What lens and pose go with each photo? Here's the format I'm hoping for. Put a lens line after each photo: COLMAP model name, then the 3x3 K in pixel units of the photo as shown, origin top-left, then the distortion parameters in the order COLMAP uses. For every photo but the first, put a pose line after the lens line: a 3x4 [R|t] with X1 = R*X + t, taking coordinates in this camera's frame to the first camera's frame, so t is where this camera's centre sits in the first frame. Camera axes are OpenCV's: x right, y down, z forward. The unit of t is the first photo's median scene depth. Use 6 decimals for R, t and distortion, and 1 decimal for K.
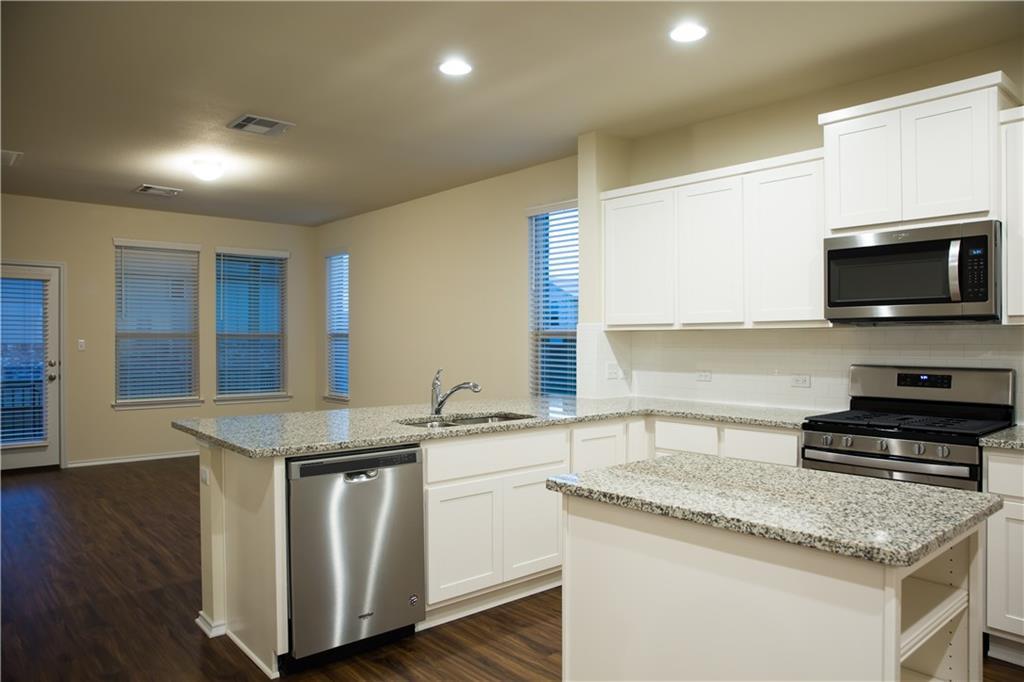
lens RADIAL K [[694.4, 0, 517.3], [0, 694.4, 340.4], [0, 0, 1]] dist [-0.057665, 0.004935]
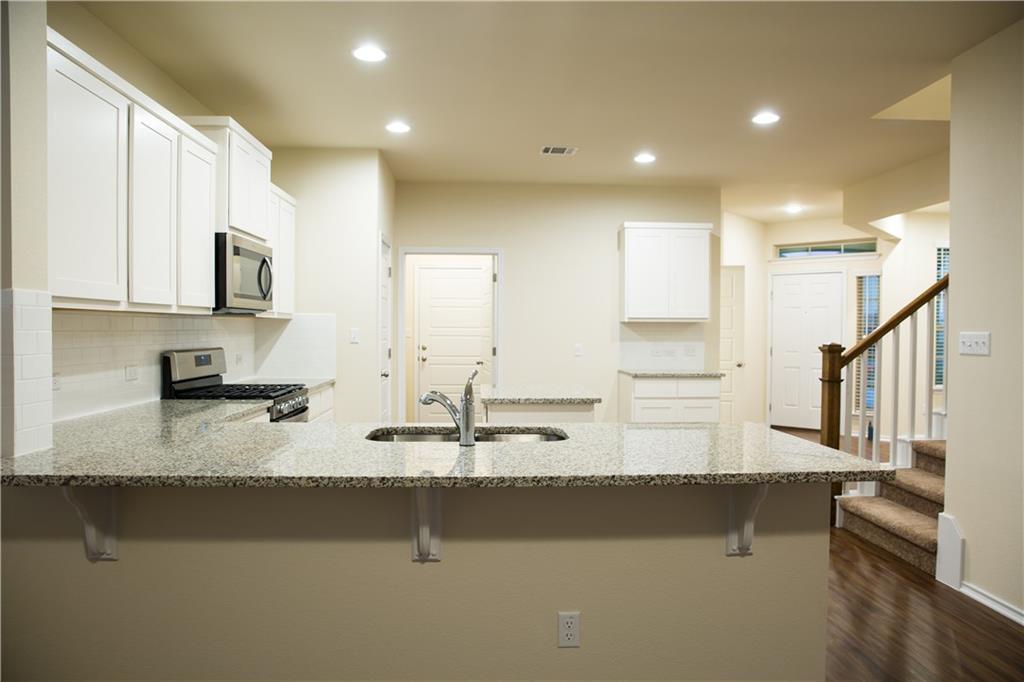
lens RADIAL K [[694.4, 0, 517.3], [0, 694.4, 340.4], [0, 0, 1]] dist [-0.057665, 0.004935]
pose [[-0.785225, -0.014765, 0.619034, -0.570035], [-0.004554, 0.999826, 0.018071, -0.000868], [-0.619193, 0.011370, -0.785156, 1.544264]]
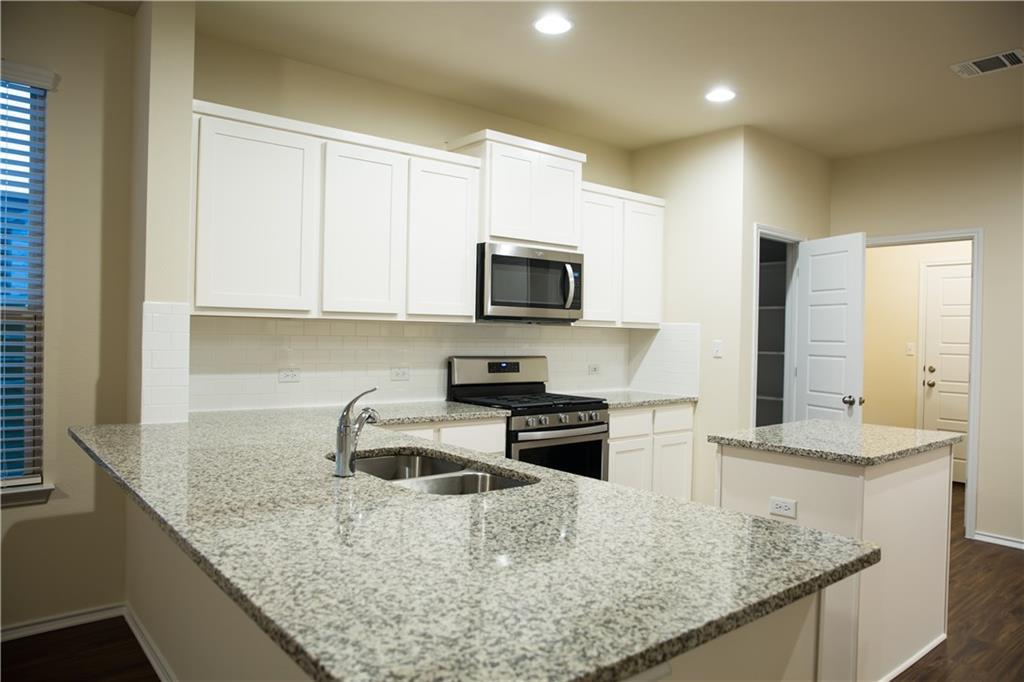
lens RADIAL K [[694.4, 0, 517.3], [0, 694.4, 340.4], [0, 0, 1]] dist [-0.057665, 0.004935]
pose [[0.036289, -0.005954, 0.999324, -0.655032], [-0.017086, 0.999832, 0.006577, 0.000449], [-0.999195, -0.017313, 0.036182, 0.890981]]
